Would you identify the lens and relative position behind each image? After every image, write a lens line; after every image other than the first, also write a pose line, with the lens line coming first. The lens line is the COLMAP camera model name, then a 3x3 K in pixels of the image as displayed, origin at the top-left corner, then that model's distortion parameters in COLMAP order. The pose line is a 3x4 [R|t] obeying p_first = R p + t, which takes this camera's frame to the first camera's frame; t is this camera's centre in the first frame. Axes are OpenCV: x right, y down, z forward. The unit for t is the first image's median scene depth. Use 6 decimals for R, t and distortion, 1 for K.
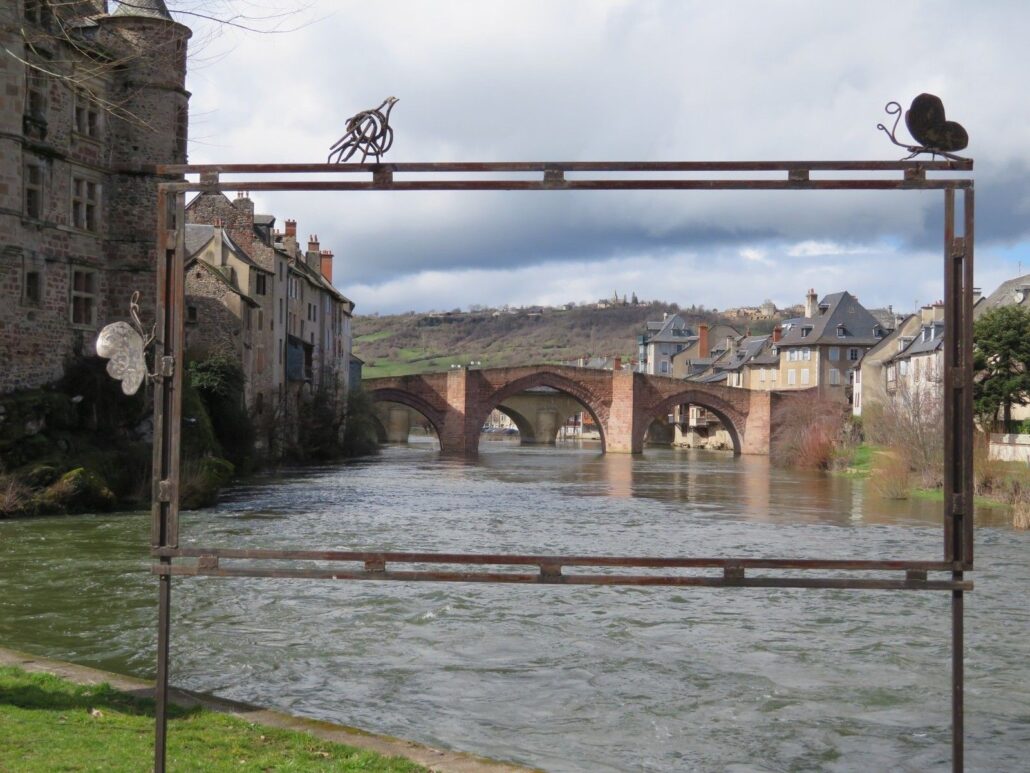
lens RADIAL K [[1438.5, 0, 515.0], [0, 1438.5, 386.5], [0, 0, 1]] dist [0.008679, -0.036715]
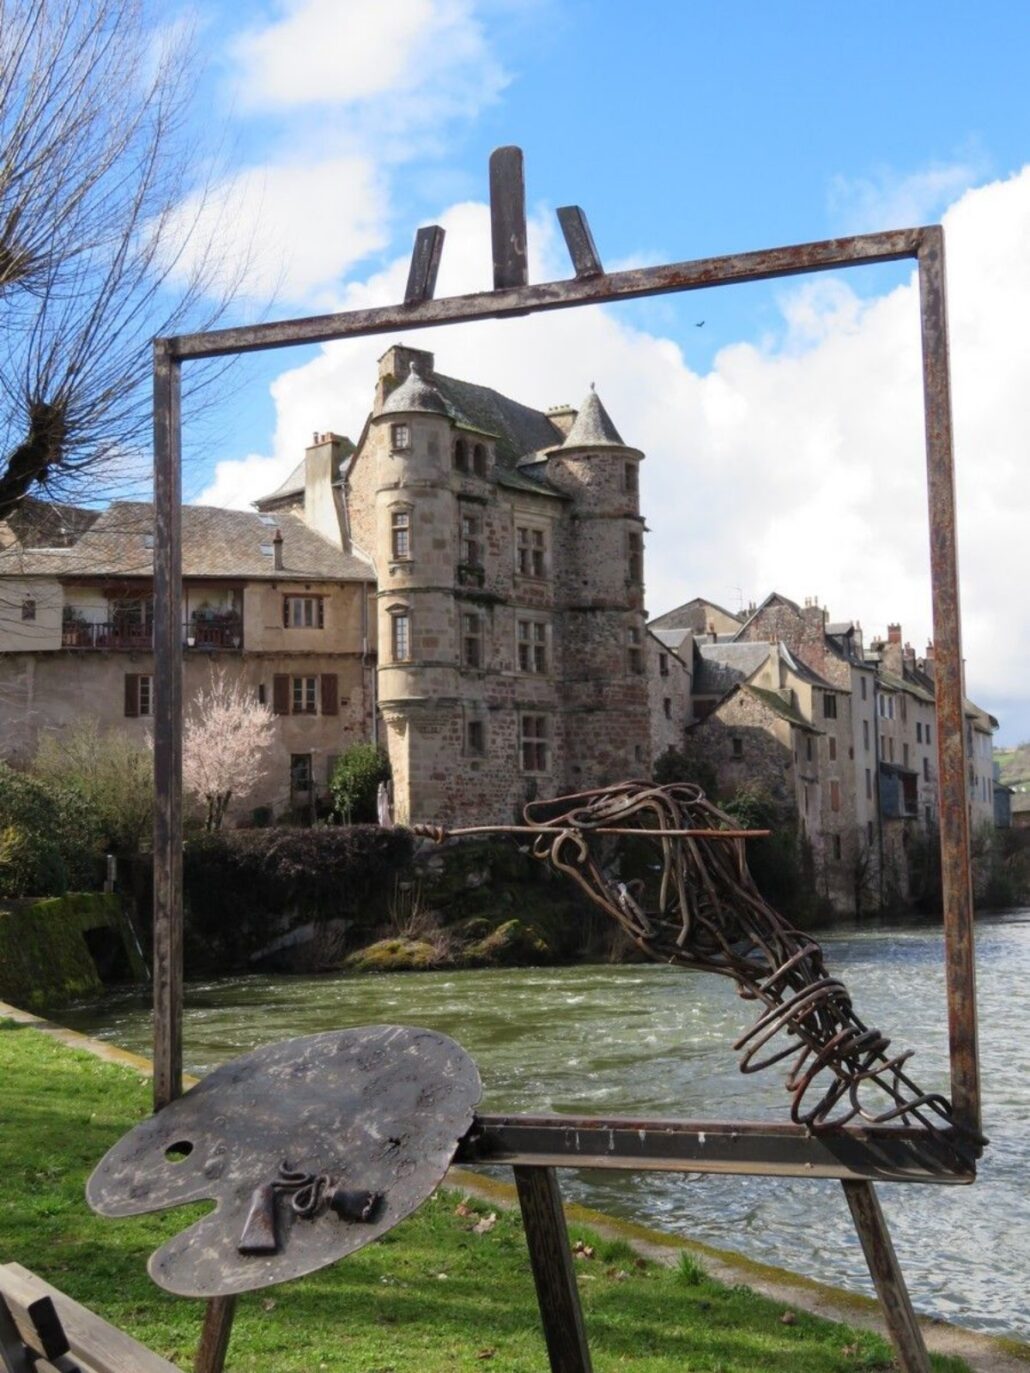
lens RADIAL K [[1866.1, 0, 515.0], [0, 1866.1, 686.5], [0, 0, 1]] dist [0.025072, 0.006549]
pose [[0.904402, -0.073372, -0.420326, 0.208679], [0.041330, 0.995536, -0.084852, 0.005678], [0.424675, 0.059368, 0.903397, -0.131620]]
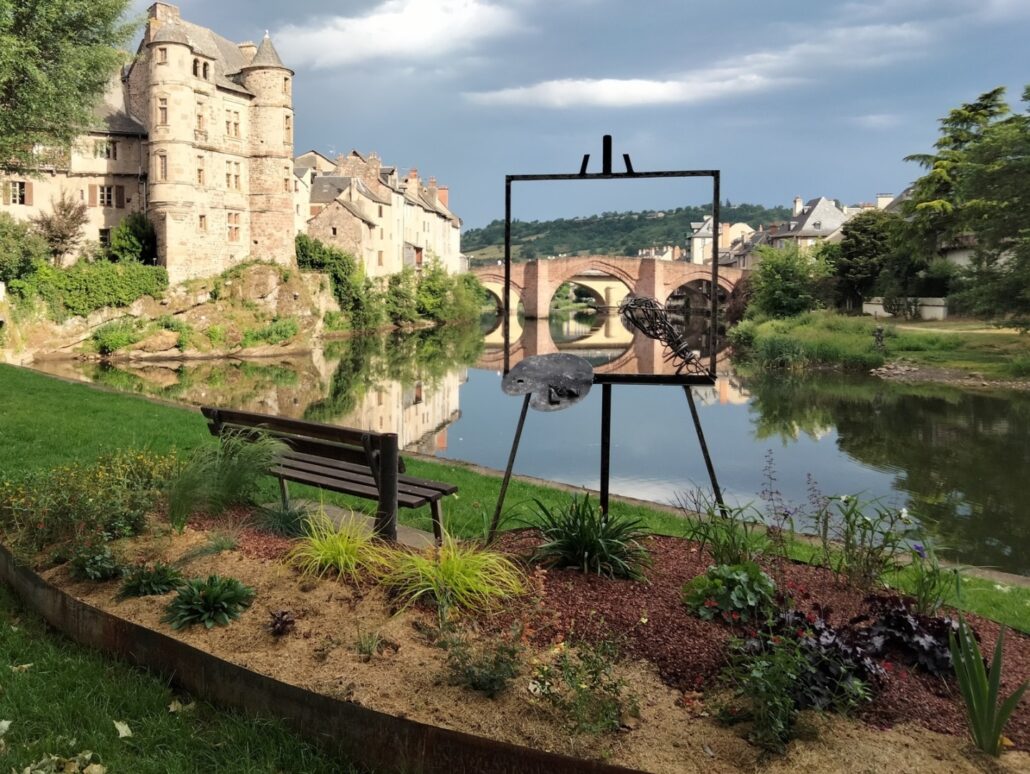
lens RADIAL K [[1004.0, 0, 384.6], [0, 1004.0, 330.6], [0, 0, 1]] dist [0.103608, -0.314129]
pose [[0.967704, -0.005424, -0.252029, 0.196796], [0.019814, 0.998312, 0.054593, 0.002627], [0.251307, -0.057824, 0.966179, -0.180961]]
